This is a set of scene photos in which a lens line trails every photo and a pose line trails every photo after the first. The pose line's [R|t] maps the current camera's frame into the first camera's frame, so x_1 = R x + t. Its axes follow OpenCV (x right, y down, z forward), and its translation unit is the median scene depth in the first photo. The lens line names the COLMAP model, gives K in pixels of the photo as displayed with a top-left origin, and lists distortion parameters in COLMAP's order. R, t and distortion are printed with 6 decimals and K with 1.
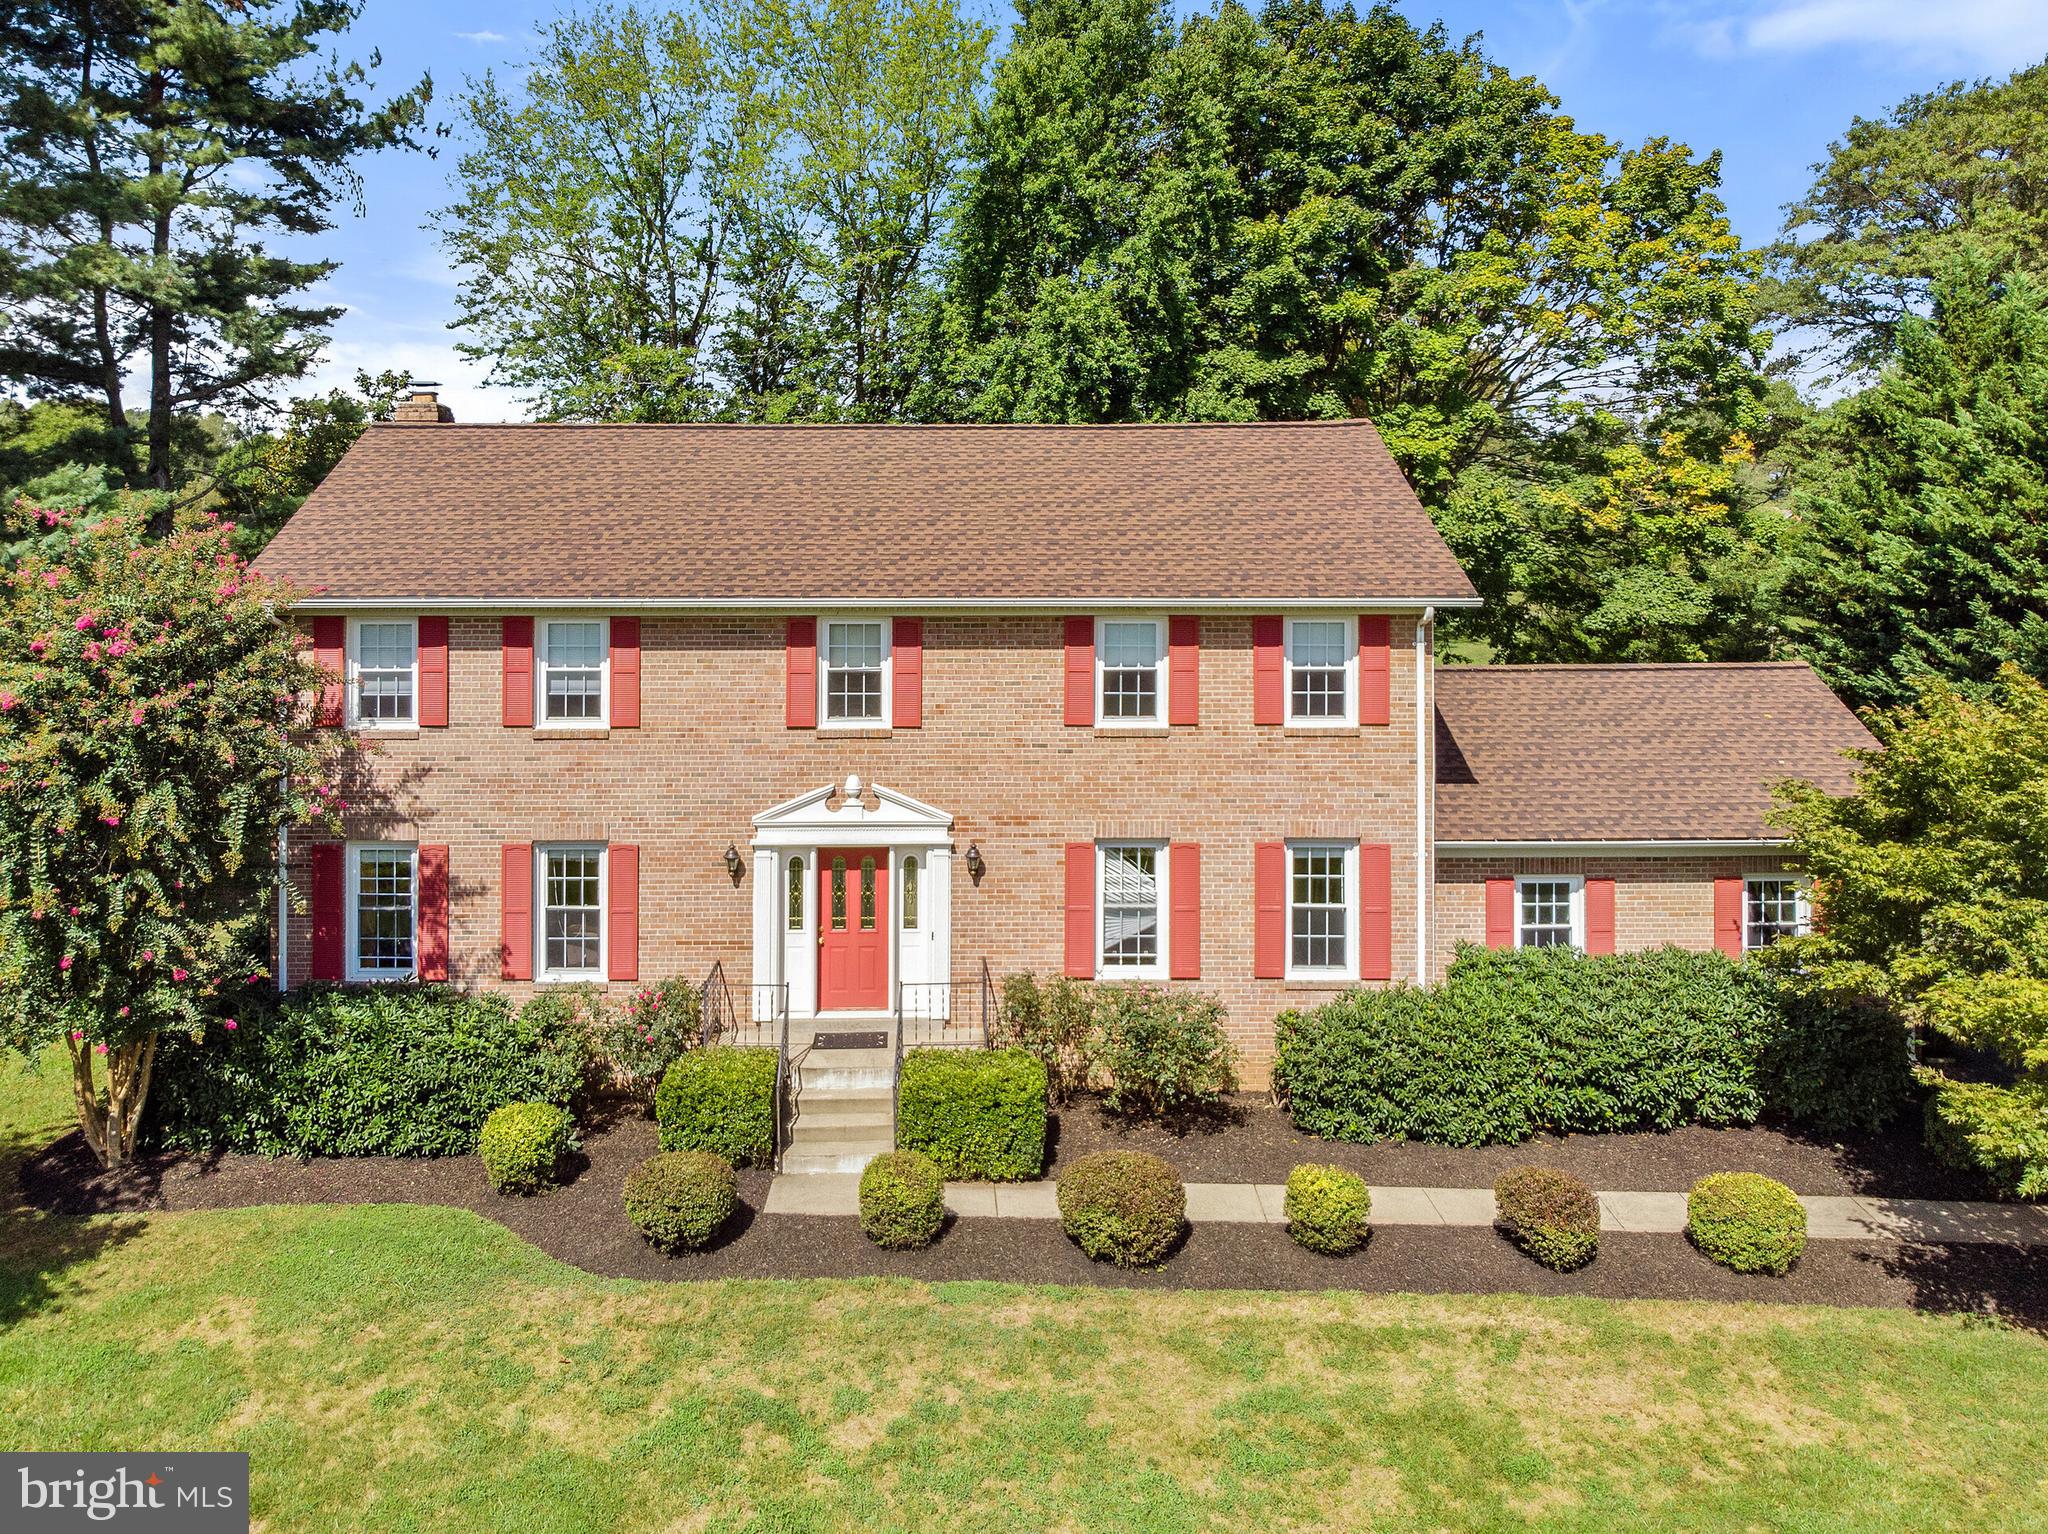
lens RADIAL K [[1580.9, 0, 988.2], [0, 1580.9, 618.7], [0, 0, 1]] dist [-0.023700, 0.040244]
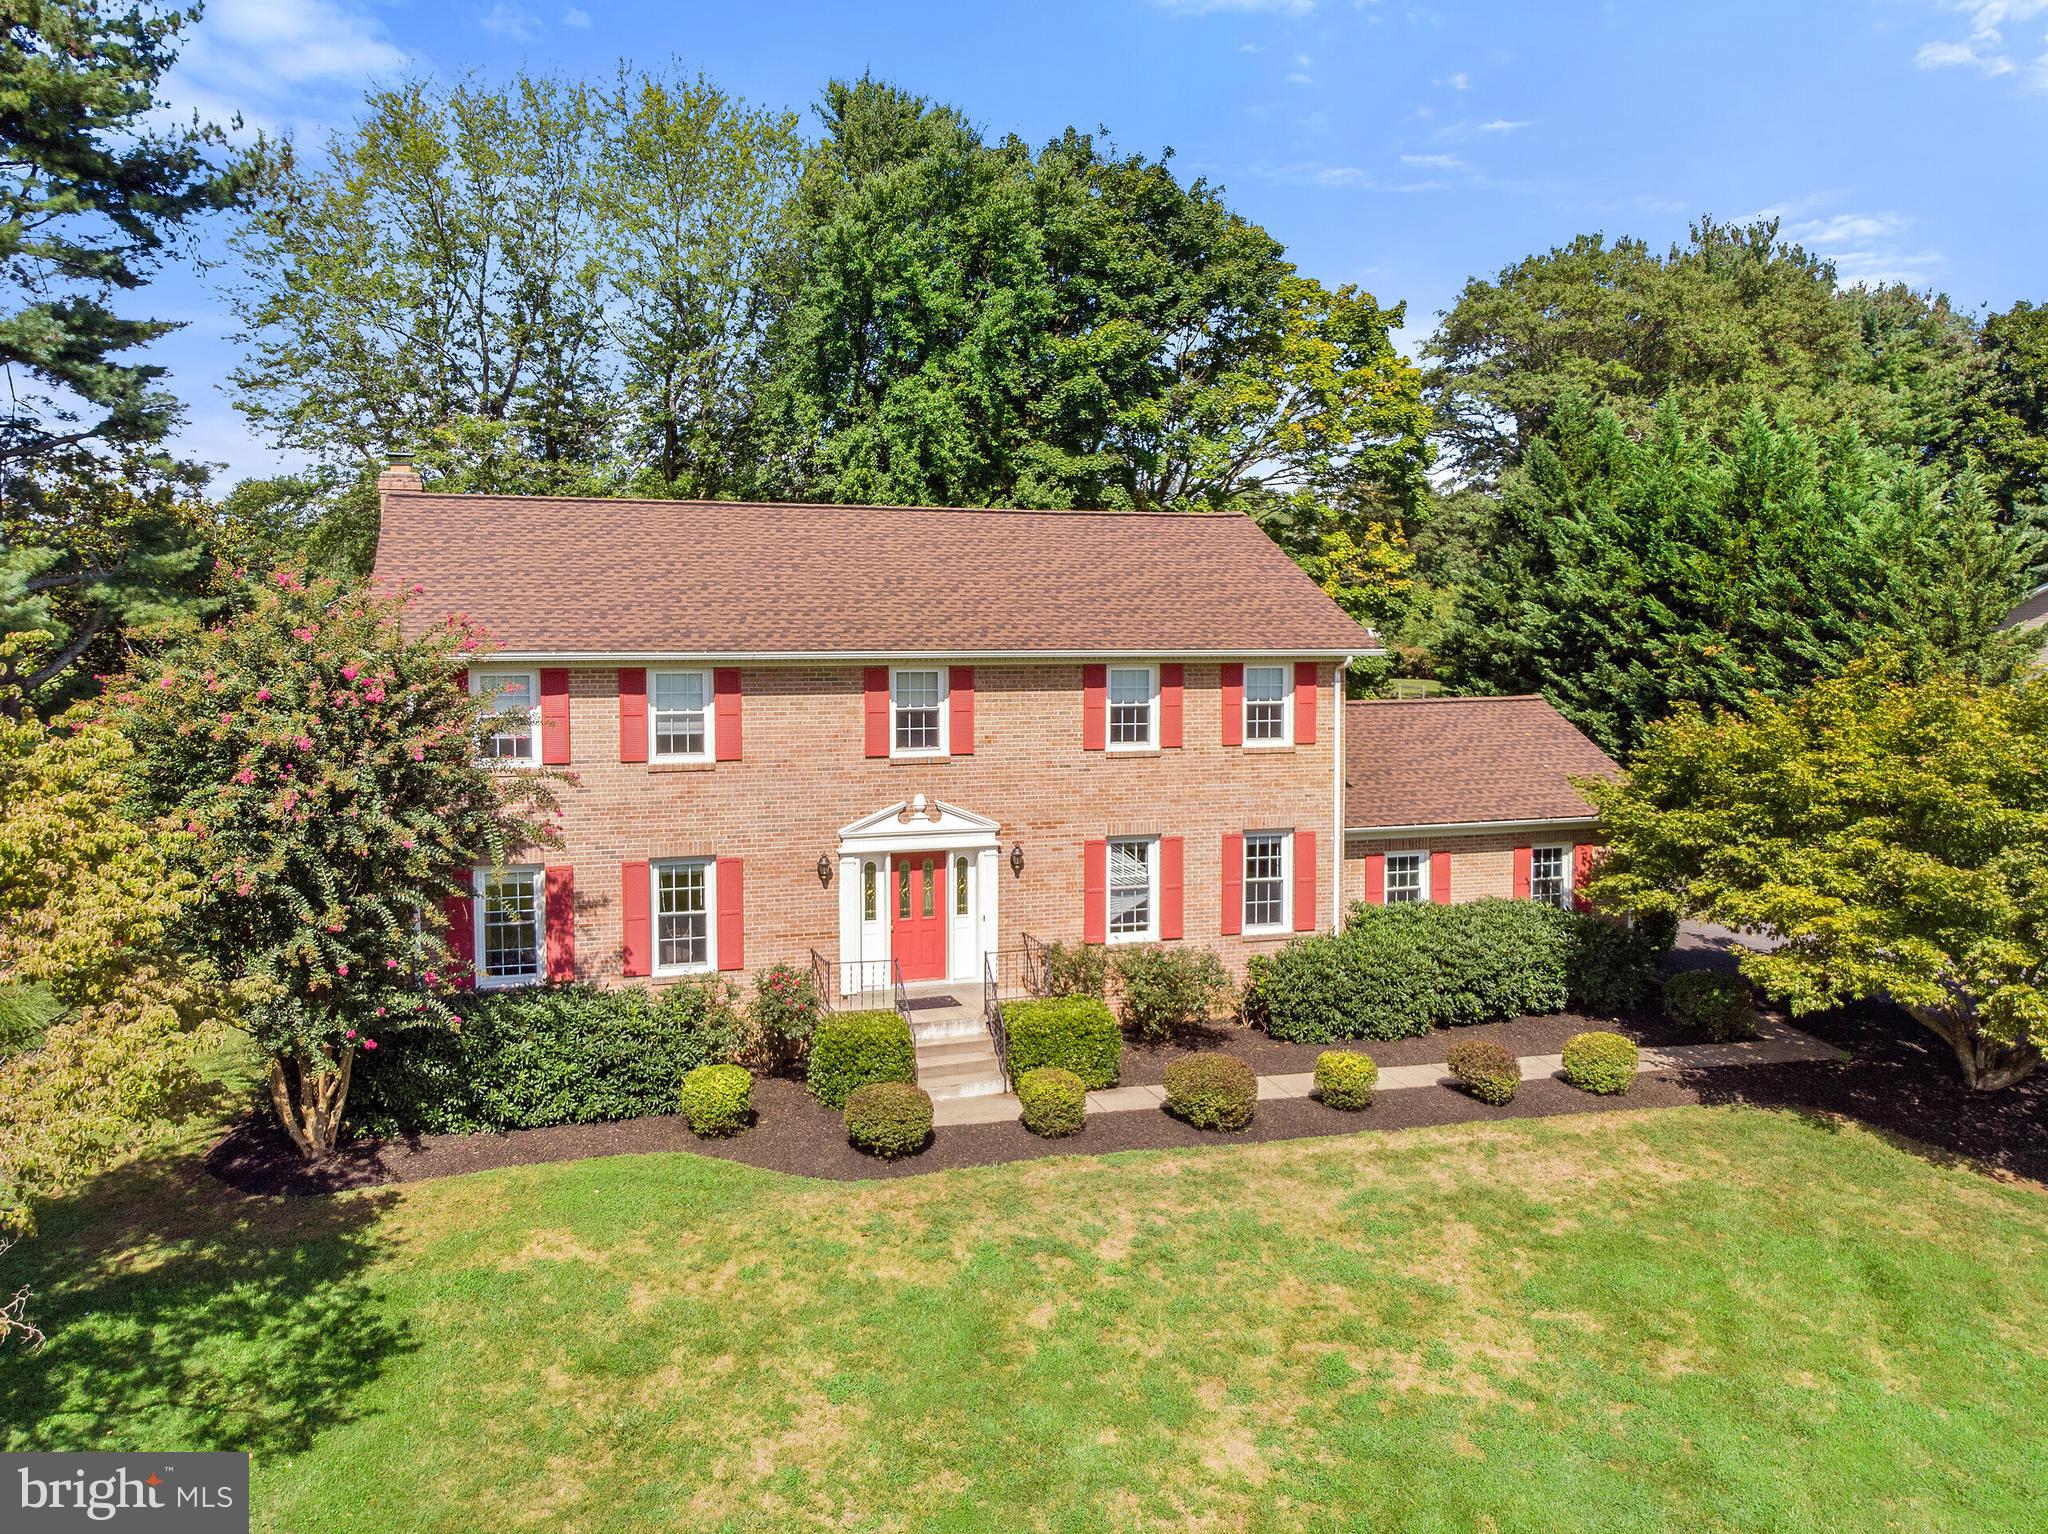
lens RADIAL K [[1461.2, 0, 1015.4], [0, 1461.2, 769.5], [0, 0, 1]] dist [0.009645, -0.014389]
pose [[0.957602, -0.026454, 0.286877, -0.343790], [0.008190, 0.997873, 0.064678, 0.006016], [-0.287978, -0.059587, 0.955781, -0.121904]]
